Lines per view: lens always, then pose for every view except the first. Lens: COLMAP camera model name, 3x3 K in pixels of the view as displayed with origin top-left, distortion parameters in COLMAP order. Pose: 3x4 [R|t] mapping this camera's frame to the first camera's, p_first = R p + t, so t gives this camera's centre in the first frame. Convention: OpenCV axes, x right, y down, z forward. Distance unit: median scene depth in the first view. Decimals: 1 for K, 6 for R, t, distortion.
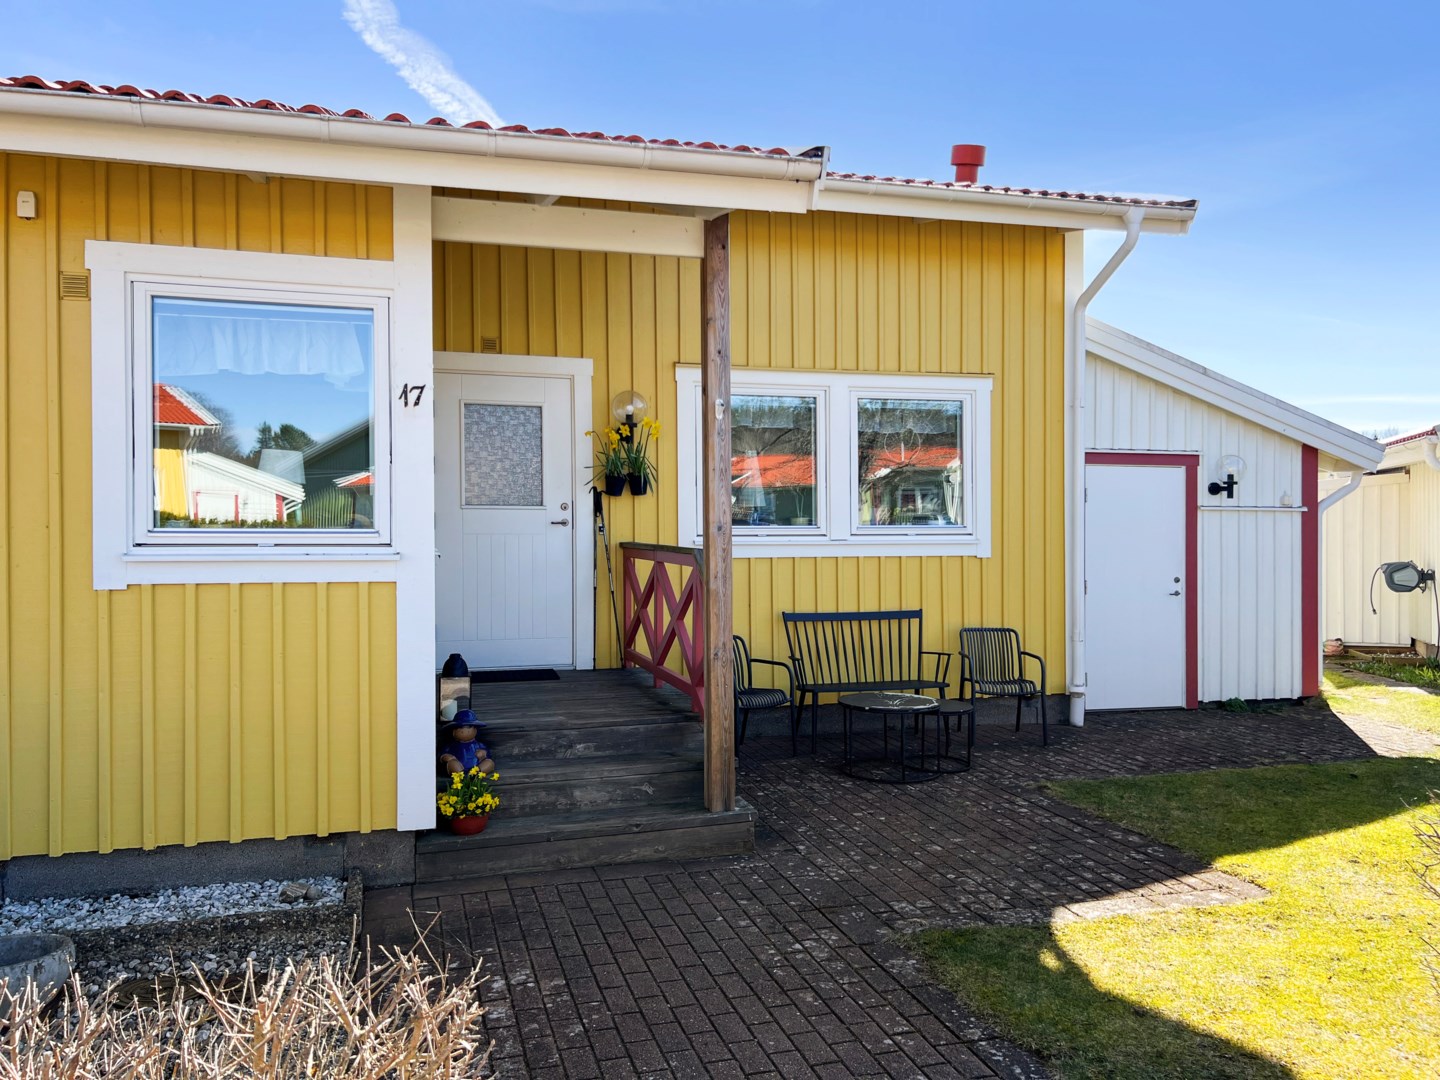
lens RADIAL K [[1140.5, 0, 728.8], [0, 1140.5, 540.4], [0, 0, 1]] dist [0.041299, -0.003902]
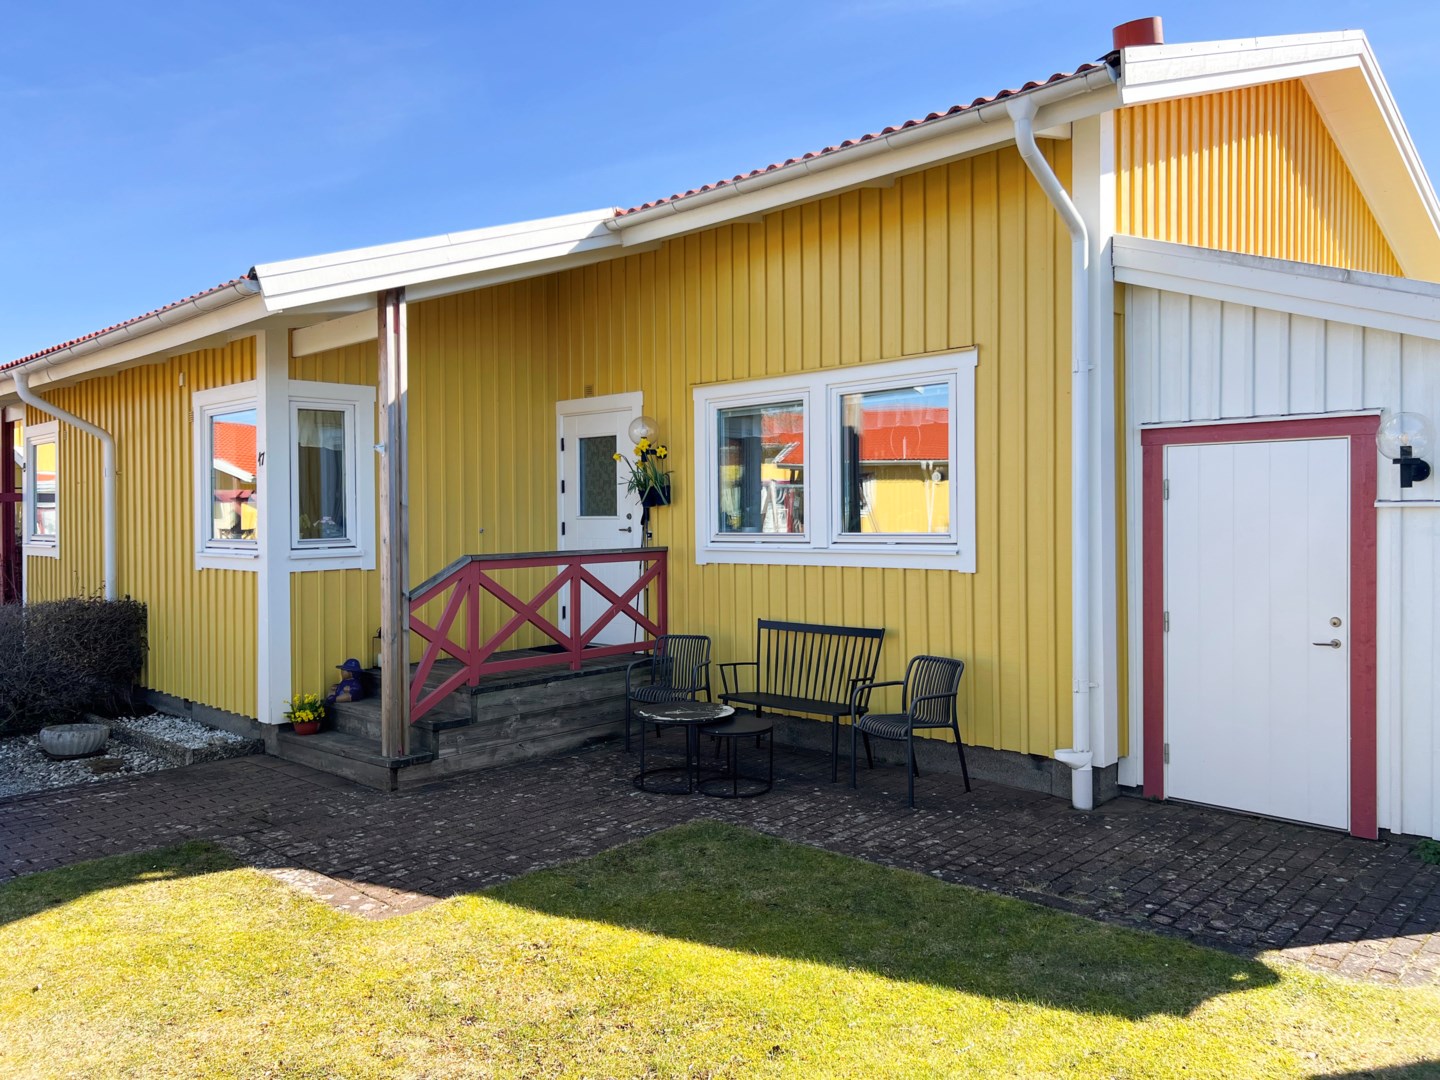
lens RADIAL K [[1140.5, 0, 728.8], [0, 1140.5, 540.4], [0, 0, 1]] dist [0.041299, -0.003902]
pose [[0.472337, 0.015258, -0.881286, 0.893044], [0.000363, 0.999847, 0.017505, -0.023126], [0.881418, -0.008588, 0.472259, 0.483037]]
